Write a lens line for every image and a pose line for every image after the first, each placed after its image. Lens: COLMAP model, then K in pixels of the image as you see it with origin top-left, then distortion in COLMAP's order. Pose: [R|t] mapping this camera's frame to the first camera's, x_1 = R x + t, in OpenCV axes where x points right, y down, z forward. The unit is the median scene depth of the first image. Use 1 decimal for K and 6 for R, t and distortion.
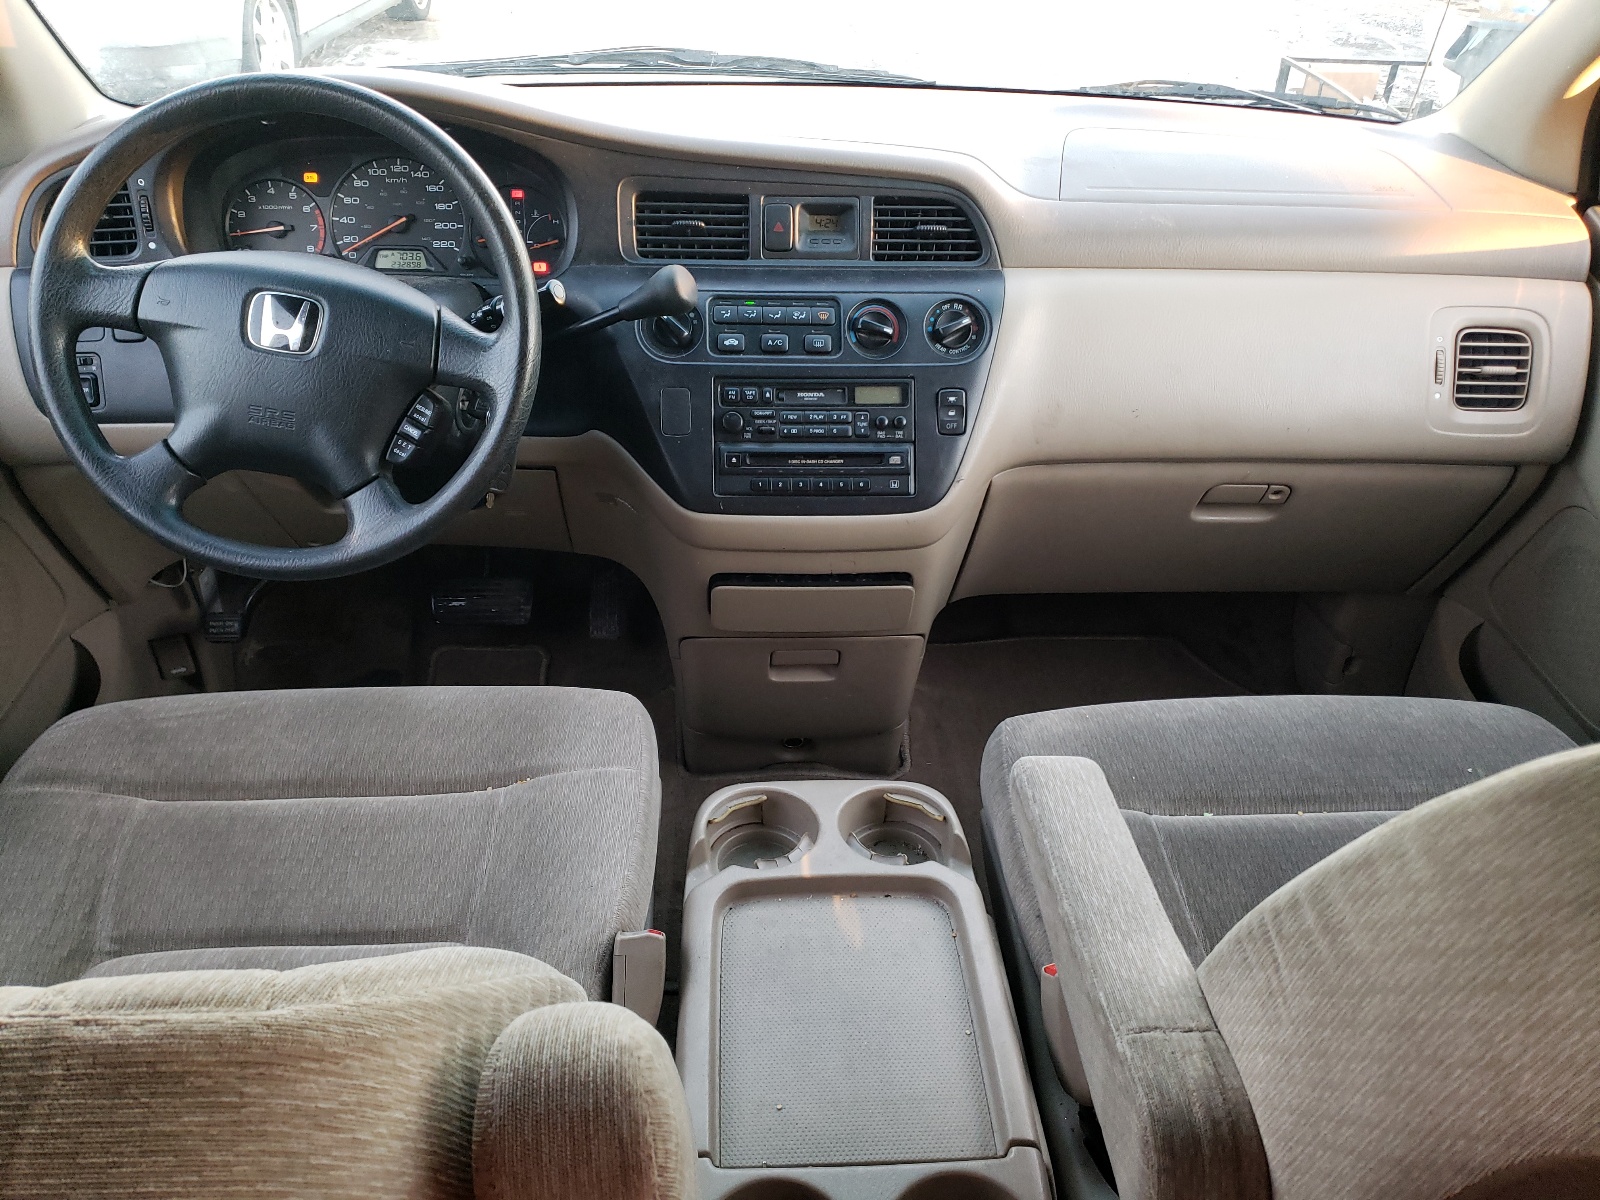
lens RADIAL K [[1230.7, 0, 798.9], [0, 1230.7, 596.7], [0, 0, 1]] dist [0.004449, -0.001079]
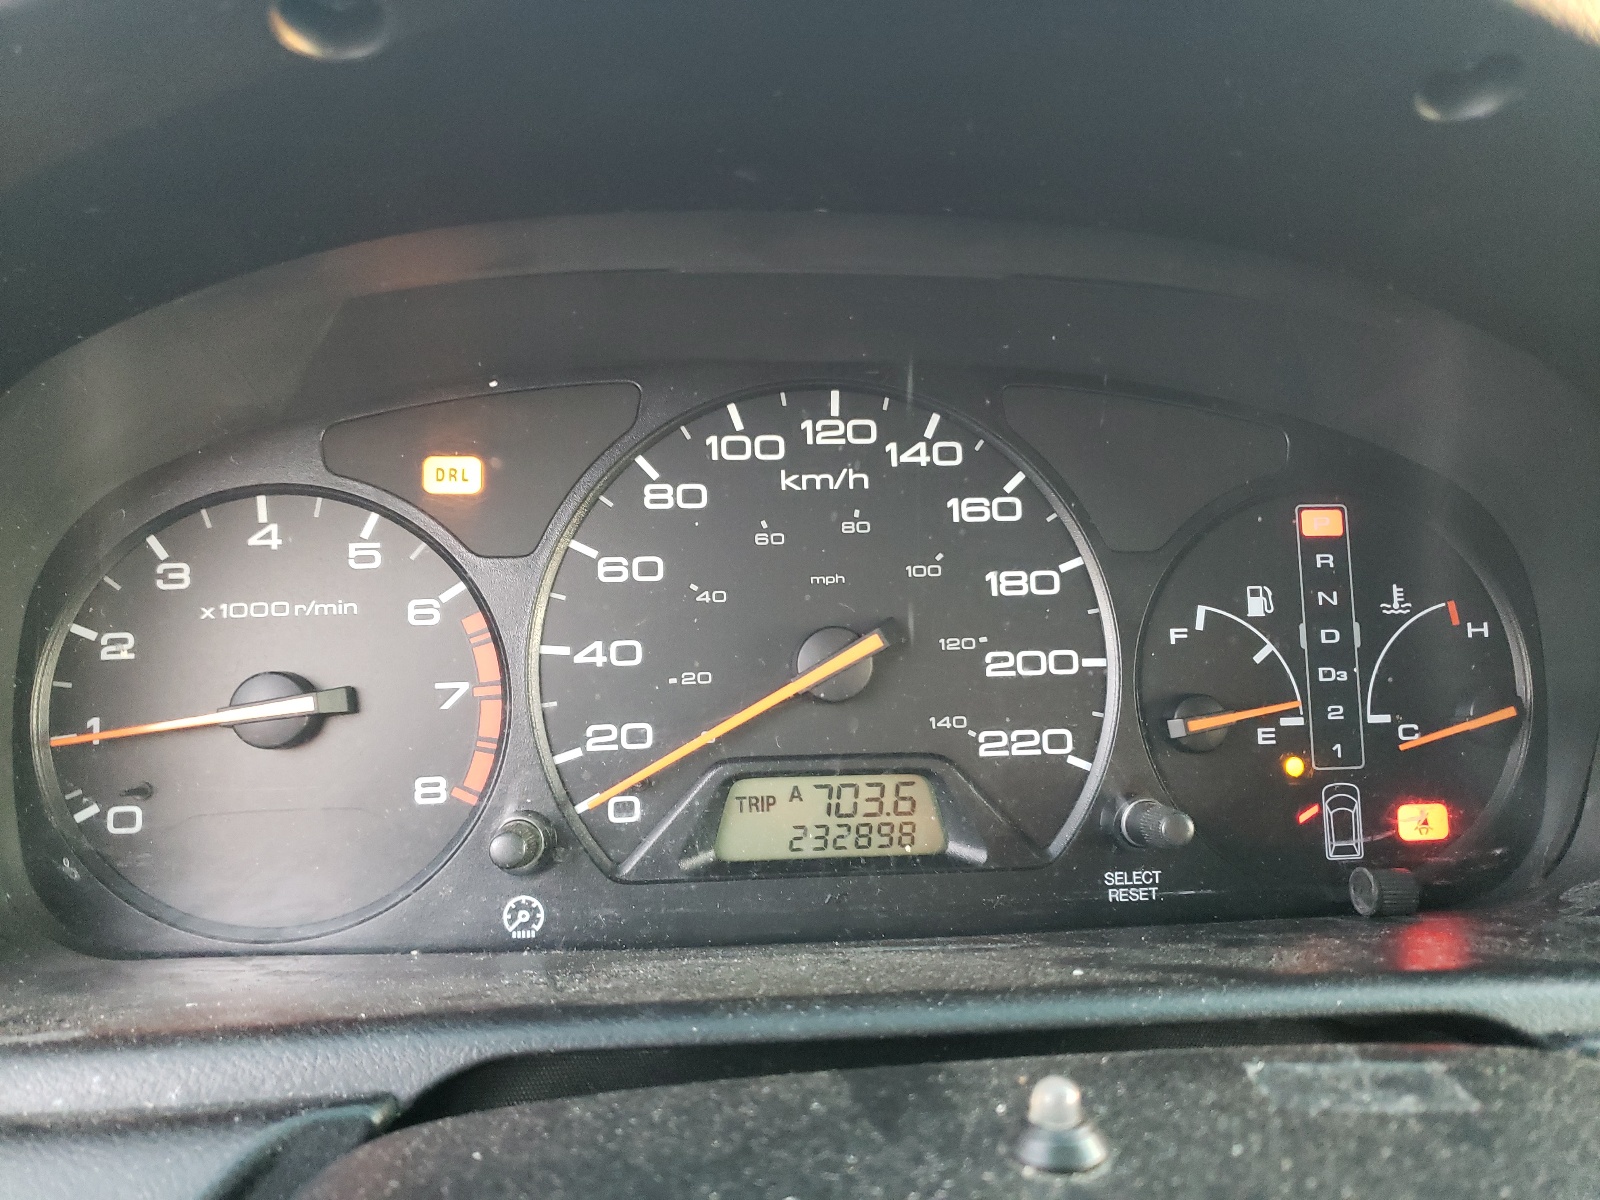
lens RADIAL K [[1230.7, 0, 799.0], [0, 1230.7, 603.1], [0, 0, 1]] dist [0.004449, -0.001079]
pose [[0.998861, -0.032719, 0.034716, -0.340385], [0.041560, 0.954108, -0.296566, -0.248643], [-0.023420, 0.297671, 0.954381, 0.789075]]
